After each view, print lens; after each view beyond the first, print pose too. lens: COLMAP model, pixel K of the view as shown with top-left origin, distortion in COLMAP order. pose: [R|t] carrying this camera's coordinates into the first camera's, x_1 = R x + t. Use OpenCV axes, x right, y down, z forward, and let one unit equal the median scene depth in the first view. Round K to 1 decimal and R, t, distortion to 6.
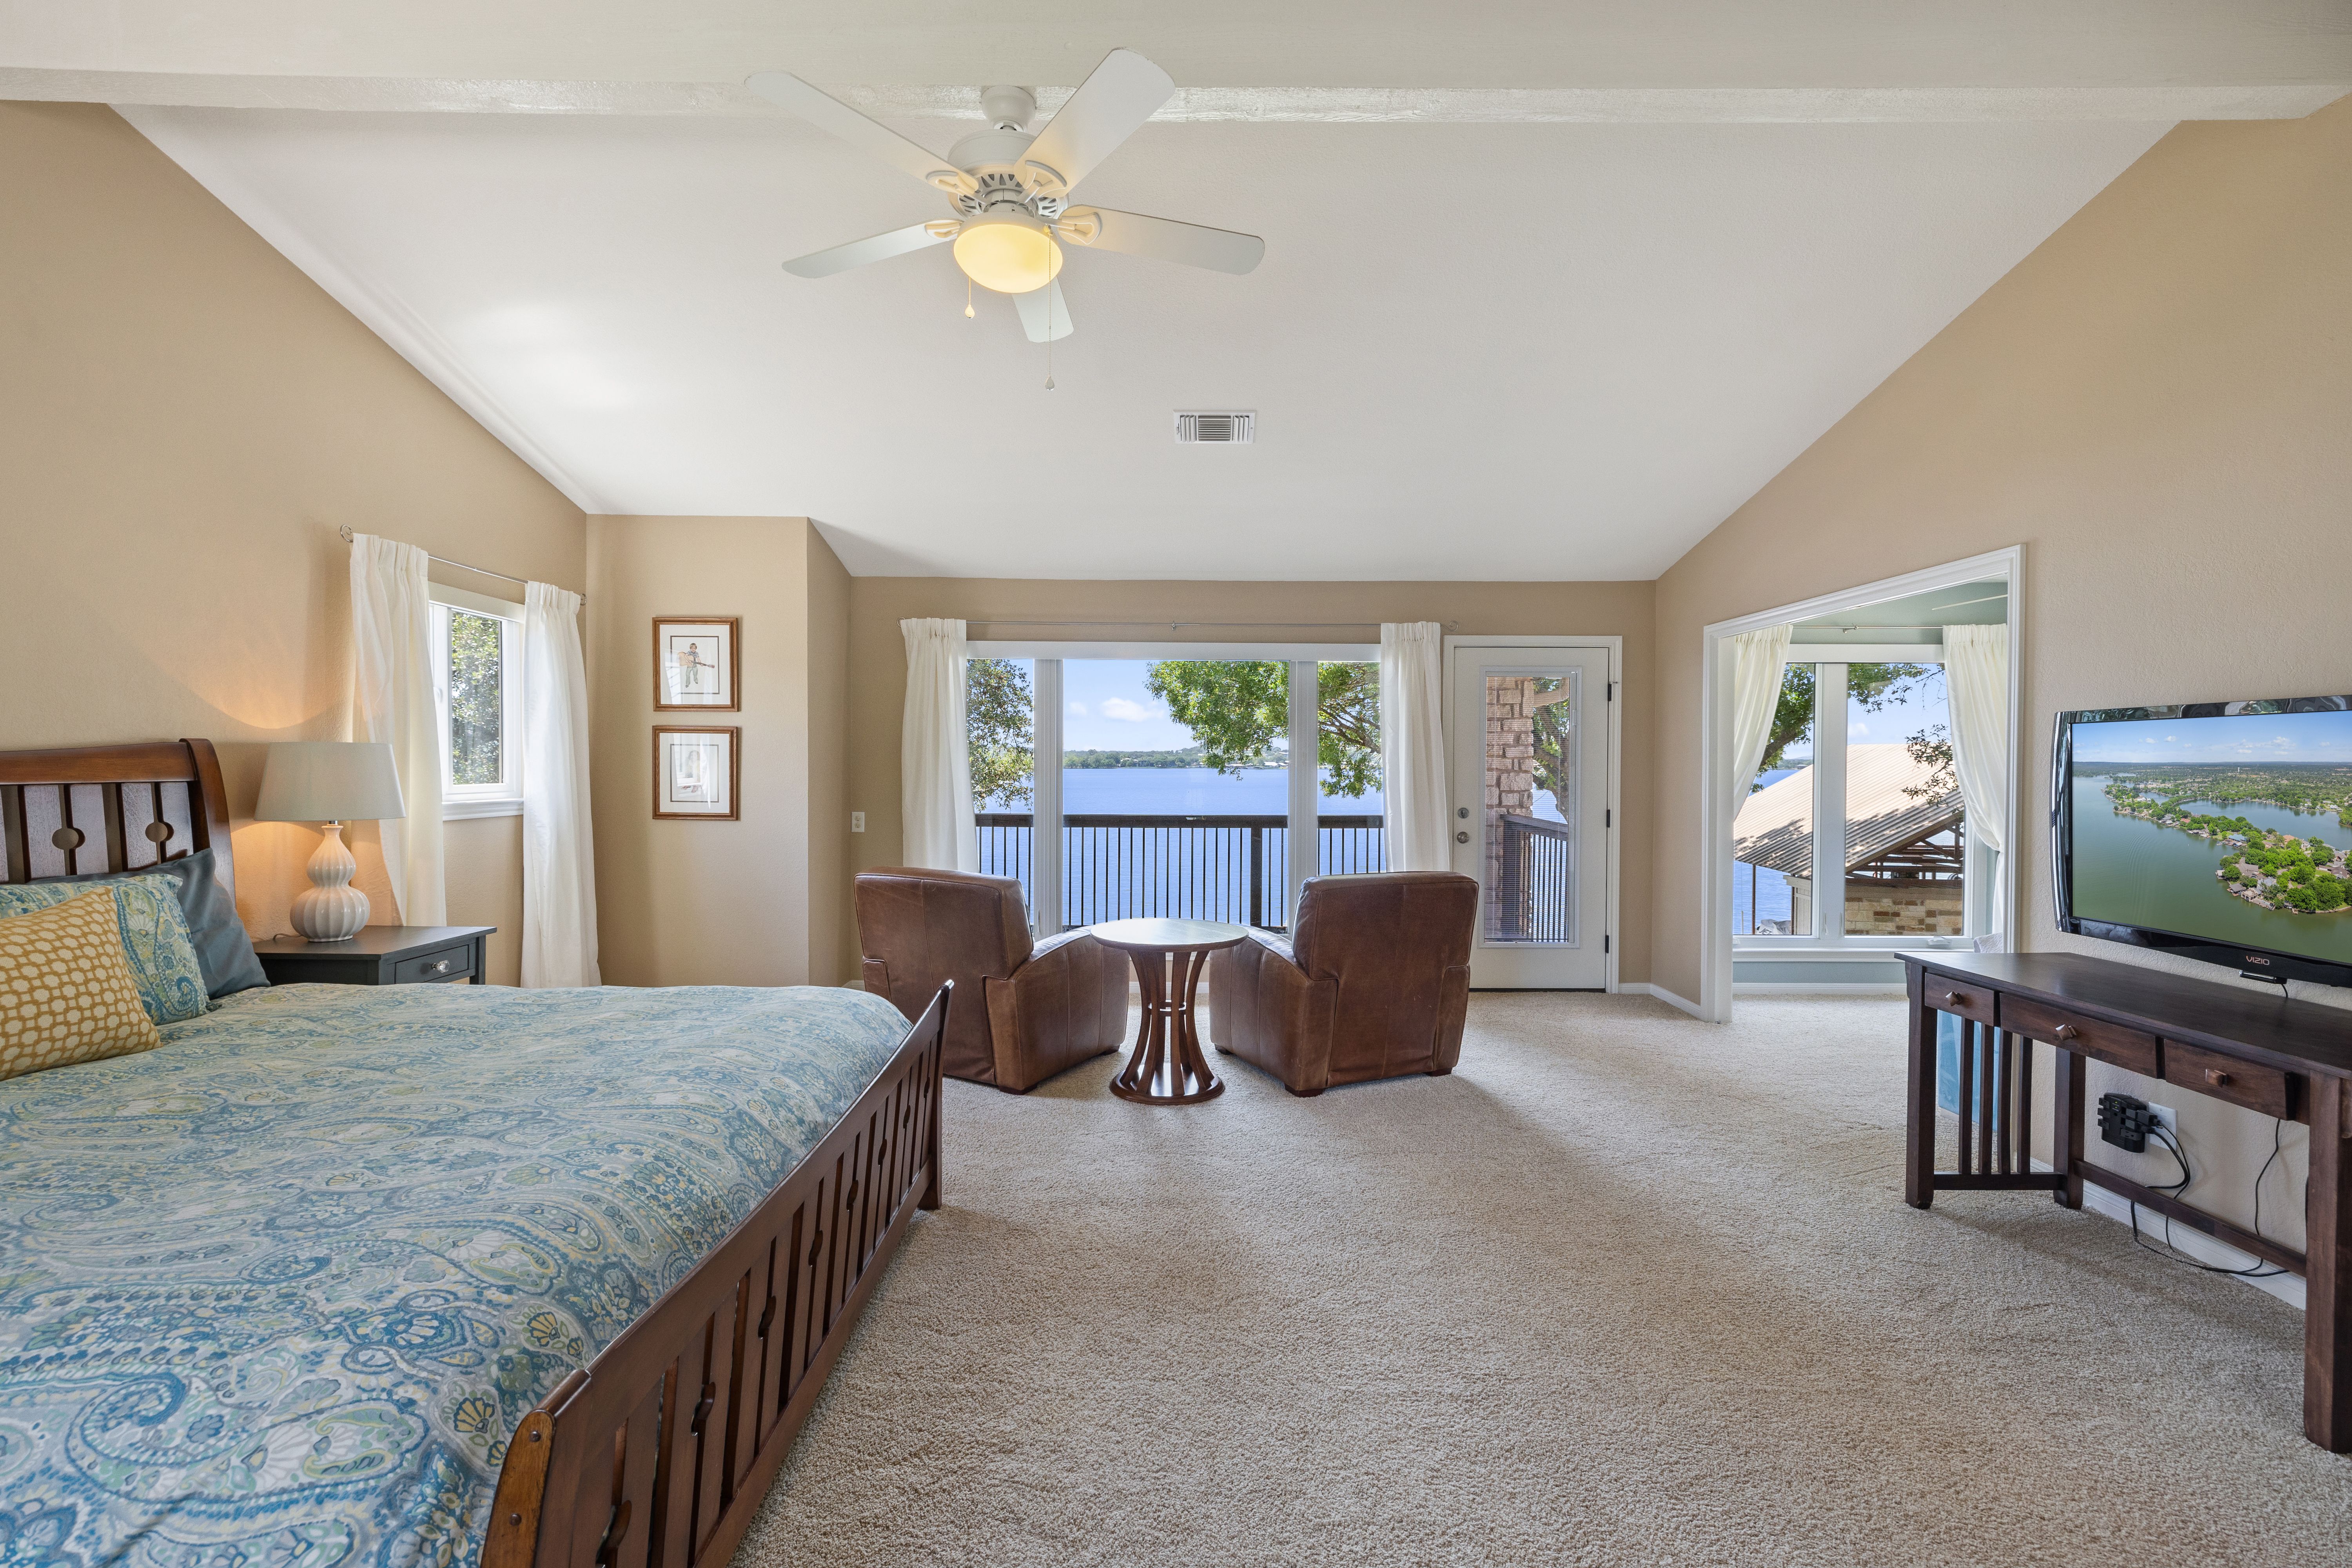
lens RADIAL K [[998.2, 0, 1176.0], [0, 998.2, 784.0], [0, 0, 1]] dist [-0.000379, 0.000323]
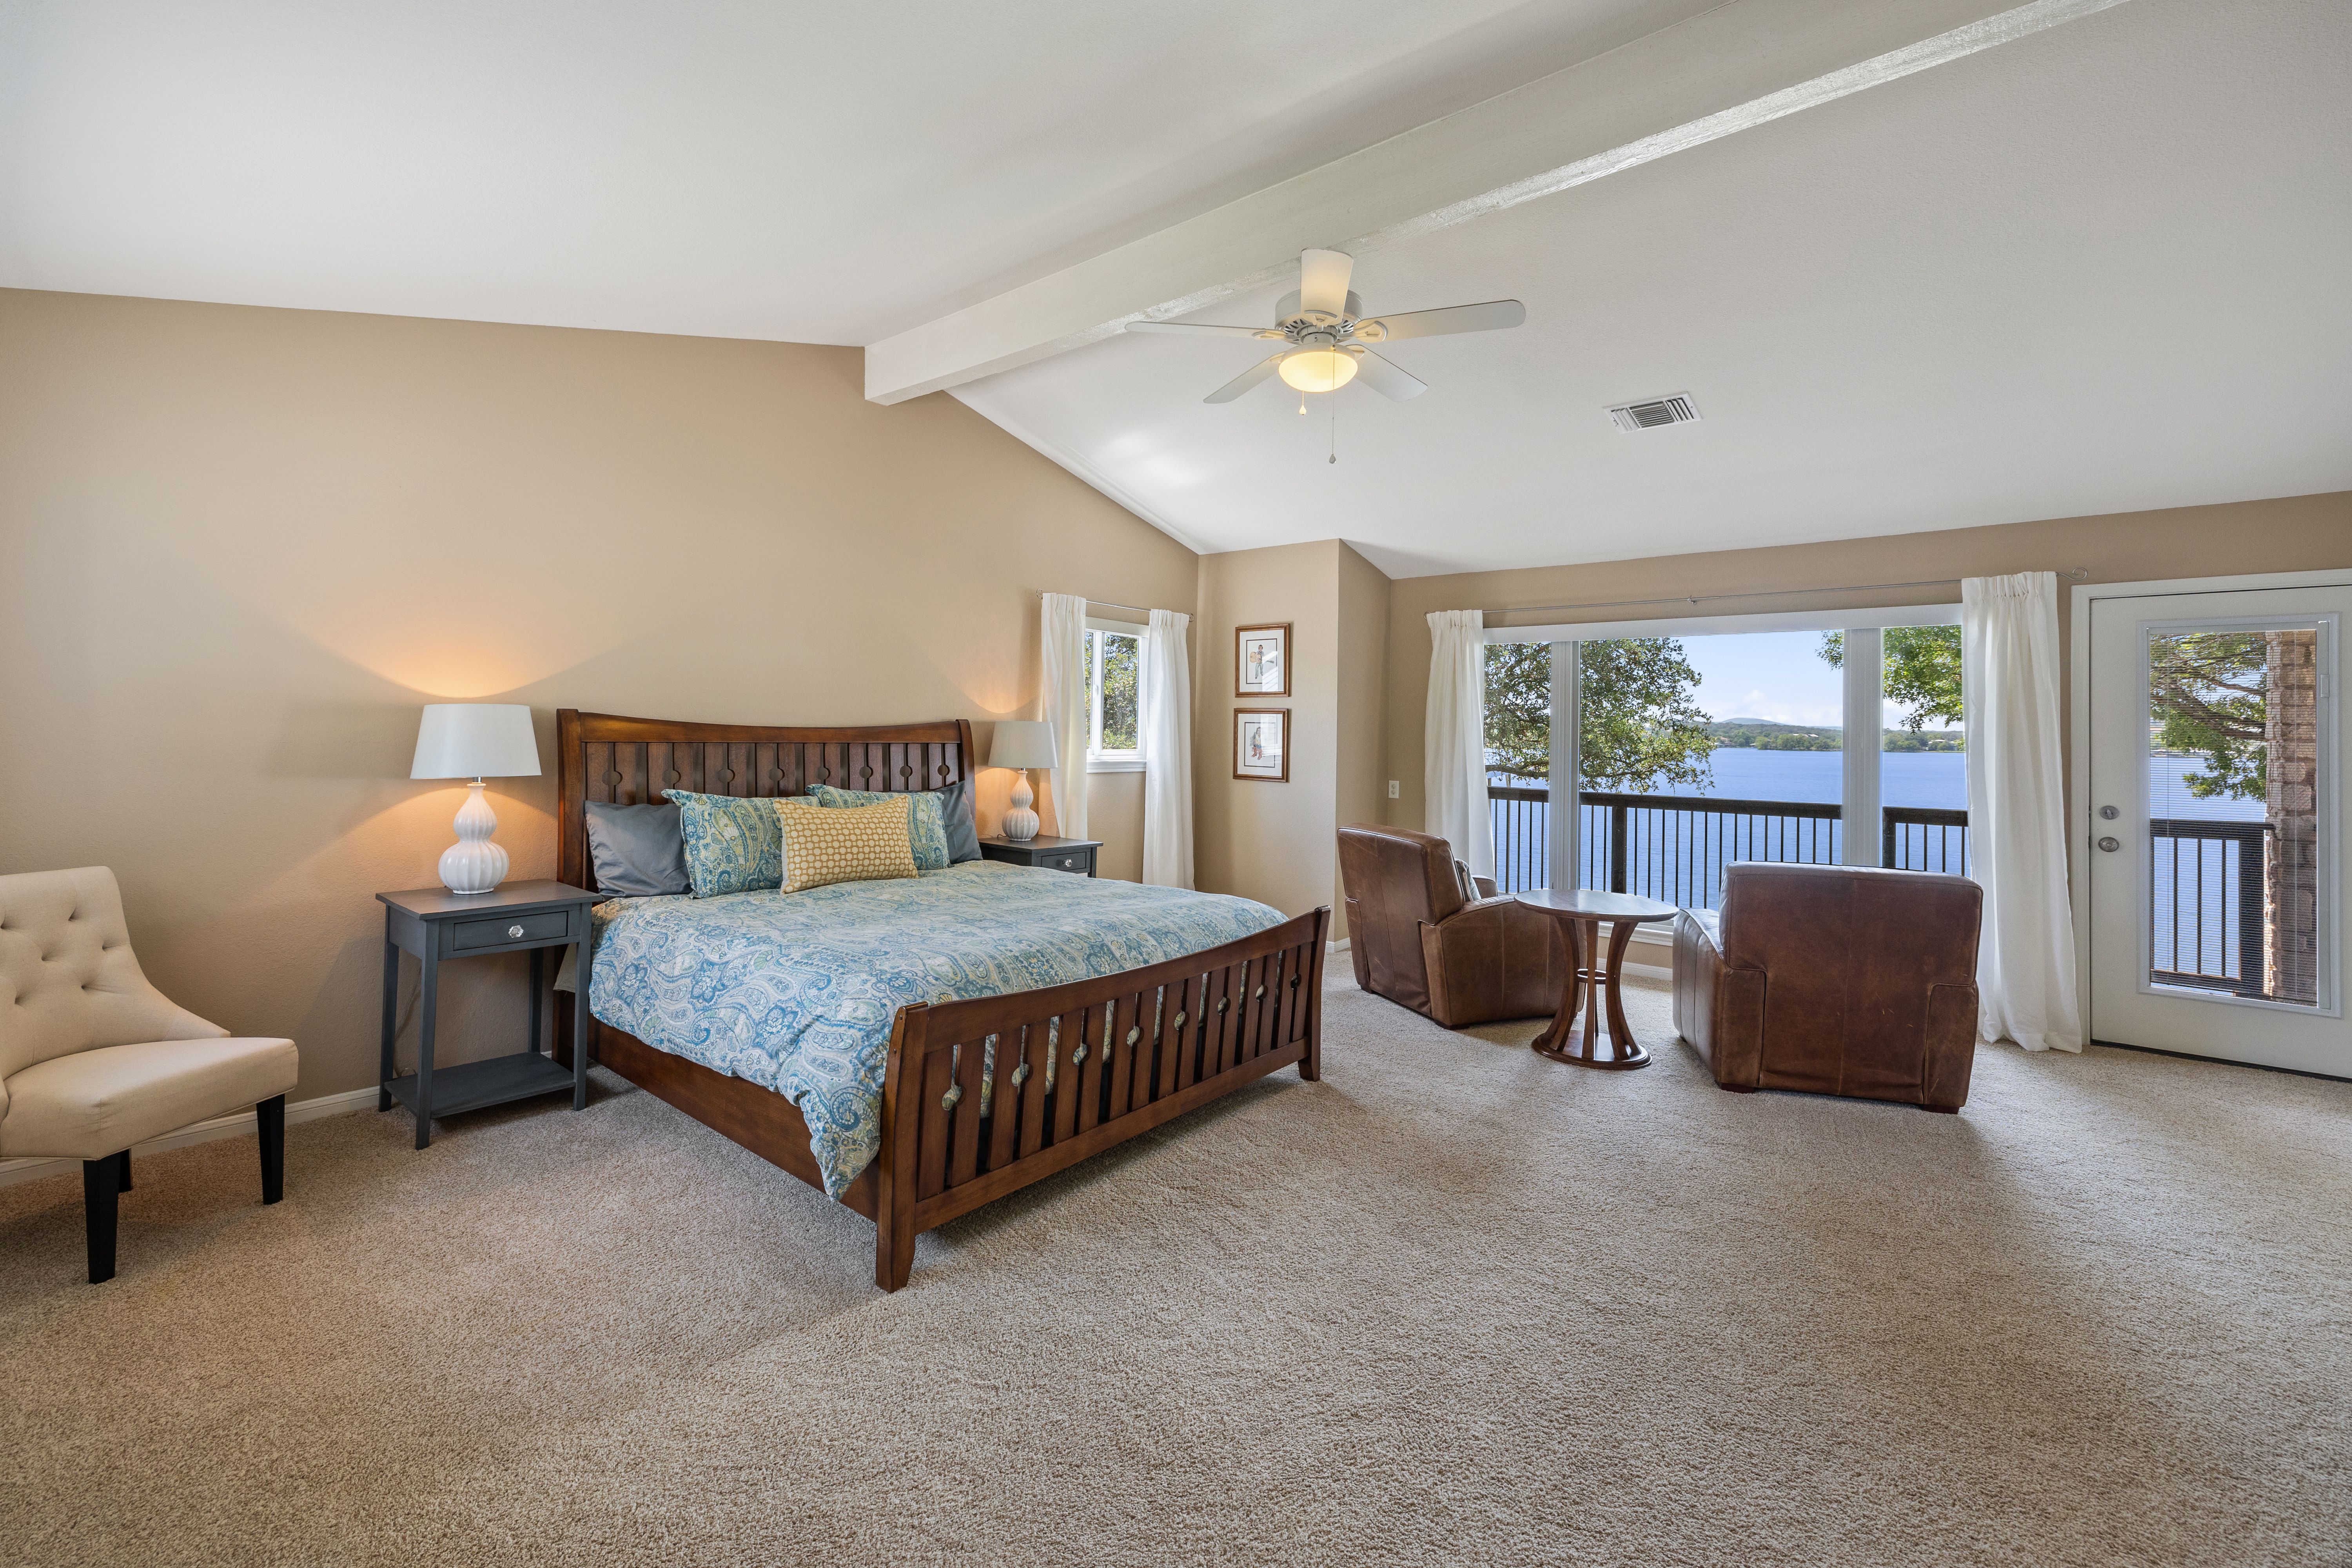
lens RADIAL K [[1007.7, 0, 1144.6], [0, 1007.7, 724.3], [0, 0, 1]] dist [-0.000687, 0.000025]
pose [[0.754306, 0.002432, -0.656518, 0.376040], [-0.026762, 0.999276, -0.027047, 0.003120], [0.655977, 0.037971, 0.753825, -0.123011]]
